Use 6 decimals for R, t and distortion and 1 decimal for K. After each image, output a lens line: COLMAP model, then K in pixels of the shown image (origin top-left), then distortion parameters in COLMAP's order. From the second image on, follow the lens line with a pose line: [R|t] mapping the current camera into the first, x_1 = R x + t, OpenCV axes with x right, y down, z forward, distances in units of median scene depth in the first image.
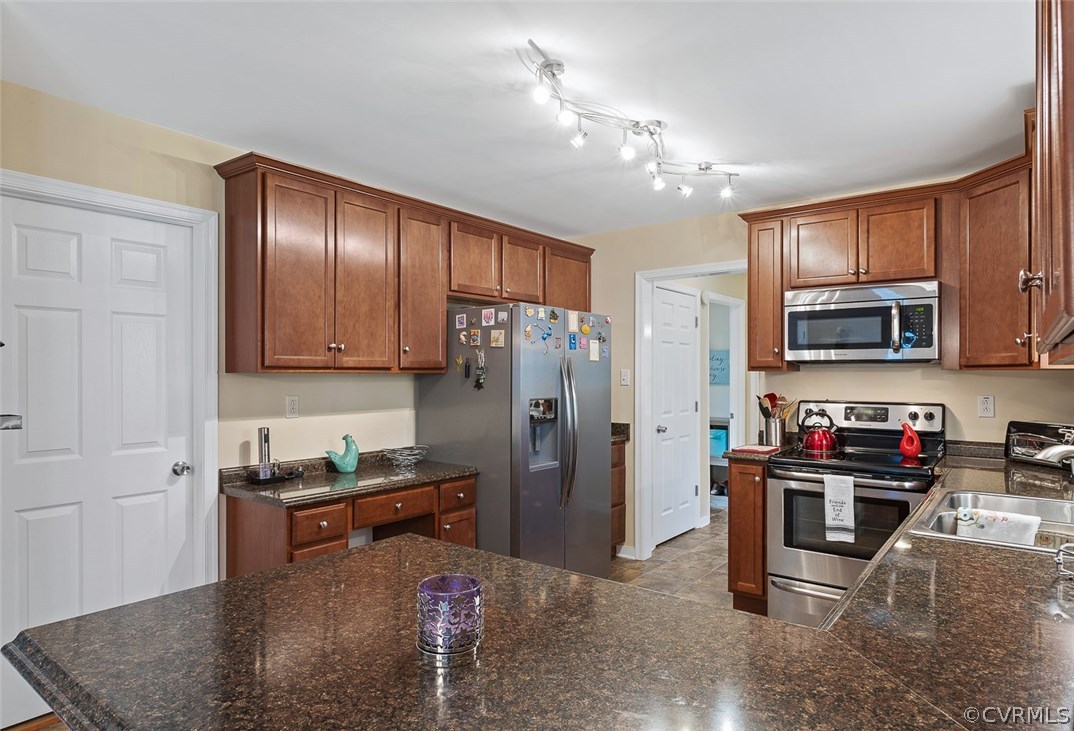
lens RADIAL K [[635.0, 0, 537.2], [0, 635.0, 375.6], [0, 0, 1]] dist [0.012266, 0.000443]
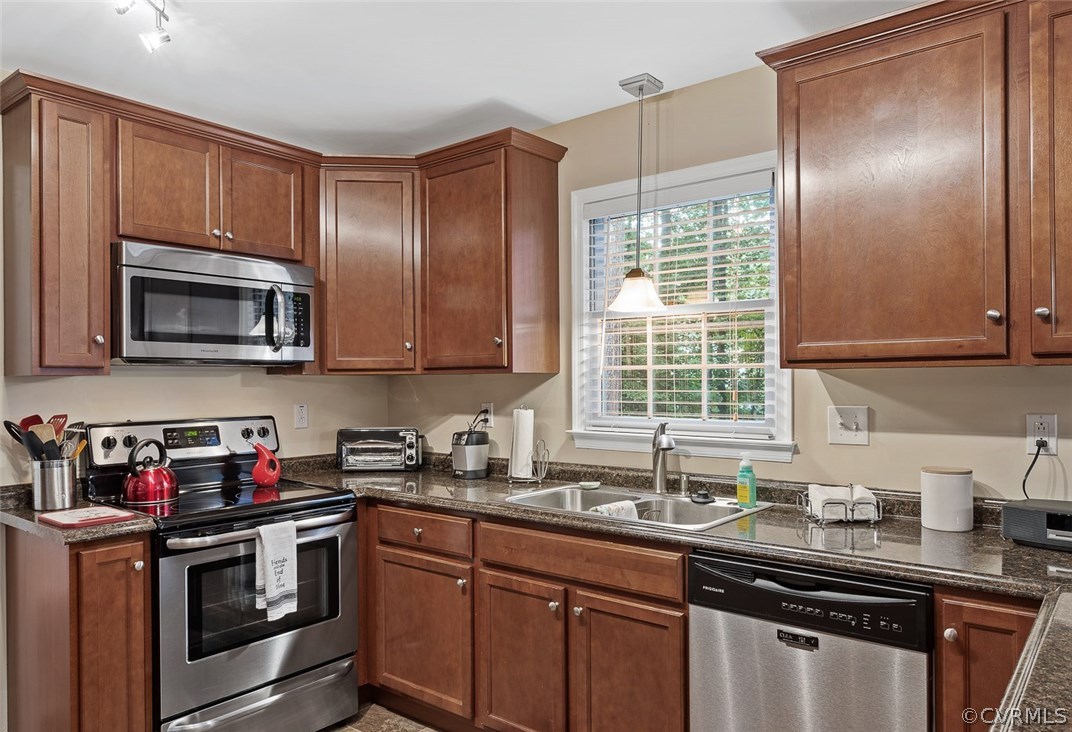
lens RADIAL K [[751.8, 0, 544.8], [0, 751.8, 377.2], [0, 0, 1]] dist [0.006050, 0.010311]
pose [[0.010660, 0.002789, 0.999939, -0.329521], [0.008931, 0.999956, -0.002884, 0.000635], [-0.999903, 0.008961, 0.010634, 0.644515]]
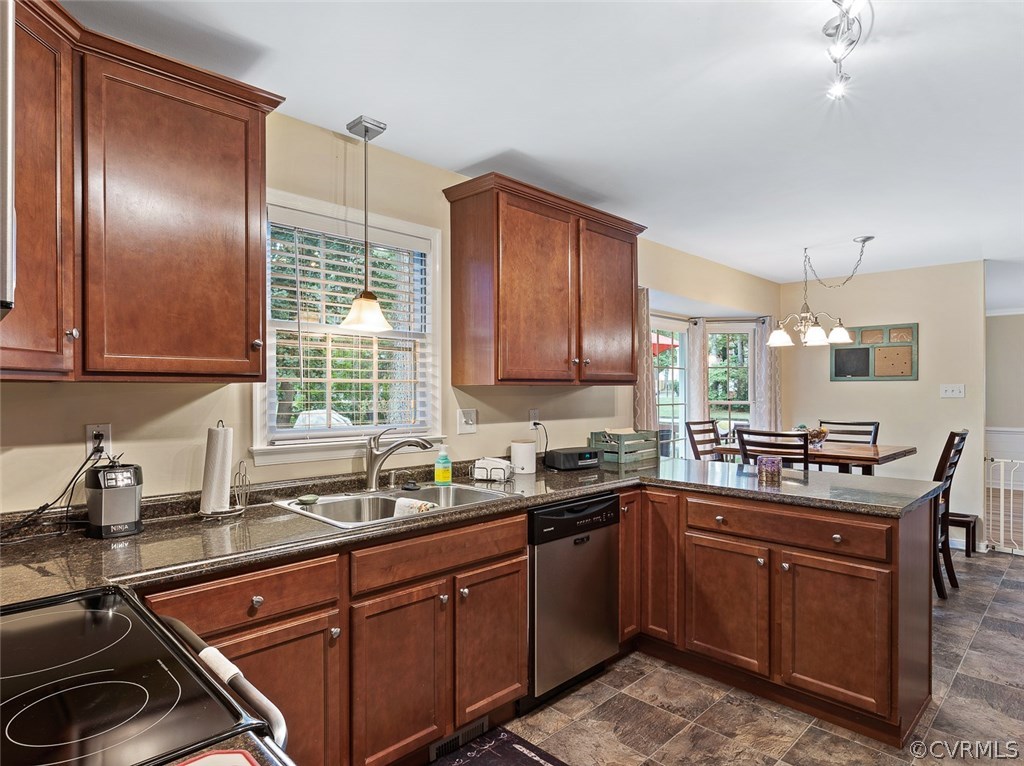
lens RADIAL K [[578.6, 0, 502.2], [0, 578.6, 381.6], [0, 0, 1]] dist [-0.007287, -0.002771]
pose [[-0.993755, -0.001732, 0.111571, 0.244553], [-0.003027, 0.999930, -0.011446, -0.002849], [-0.111543, -0.011712, -0.993691, 1.222904]]
